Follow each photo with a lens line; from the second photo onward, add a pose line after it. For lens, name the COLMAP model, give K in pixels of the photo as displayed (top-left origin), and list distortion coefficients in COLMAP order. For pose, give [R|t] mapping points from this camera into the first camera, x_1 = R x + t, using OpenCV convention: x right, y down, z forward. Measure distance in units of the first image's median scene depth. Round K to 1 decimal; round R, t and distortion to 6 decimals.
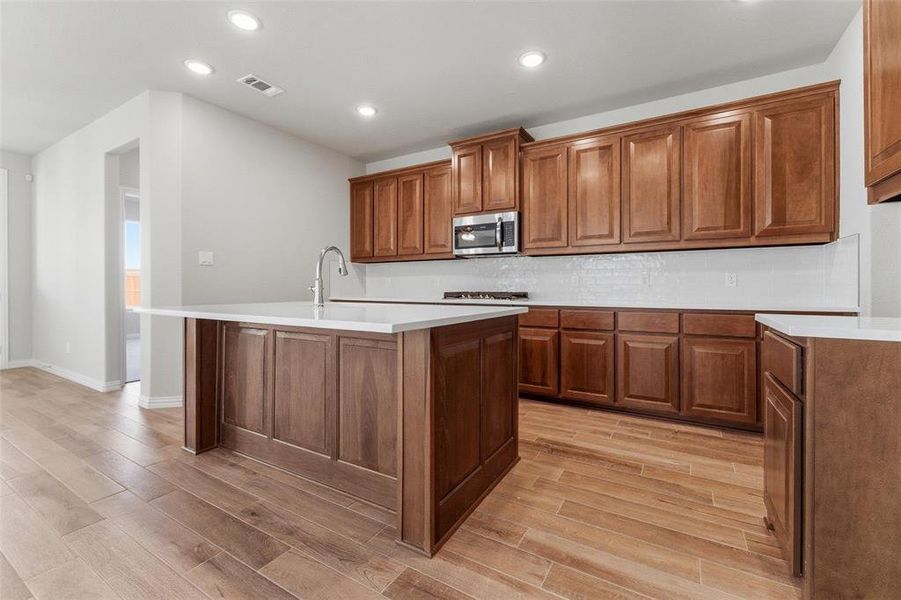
lens RADIAL K [[375.9, 0, 466.9], [0, 375.9, 293.7], [0, 0, 1]] dist [-0.025259, -0.000086]
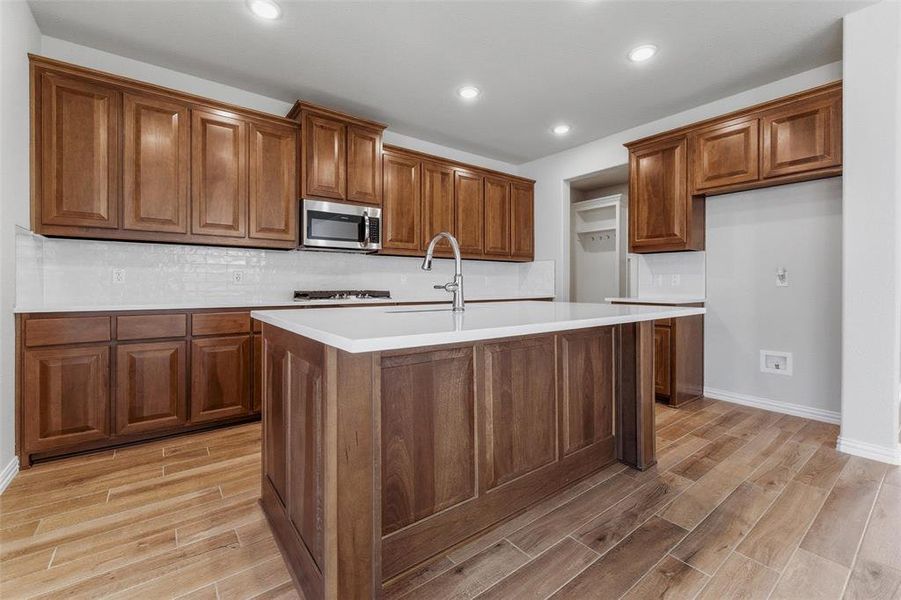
lens RADIAL K [[383.8, 0, 452.4], [0, 383.8, 285.0], [0, 0, 1]] dist [0.002972, 0.000207]
pose [[0.395218, 0.002160, 0.918585, -0.690577], [0.014762, 0.999853, -0.008703, -0.007719], [-0.918469, 0.016999, 0.395128, 0.416149]]
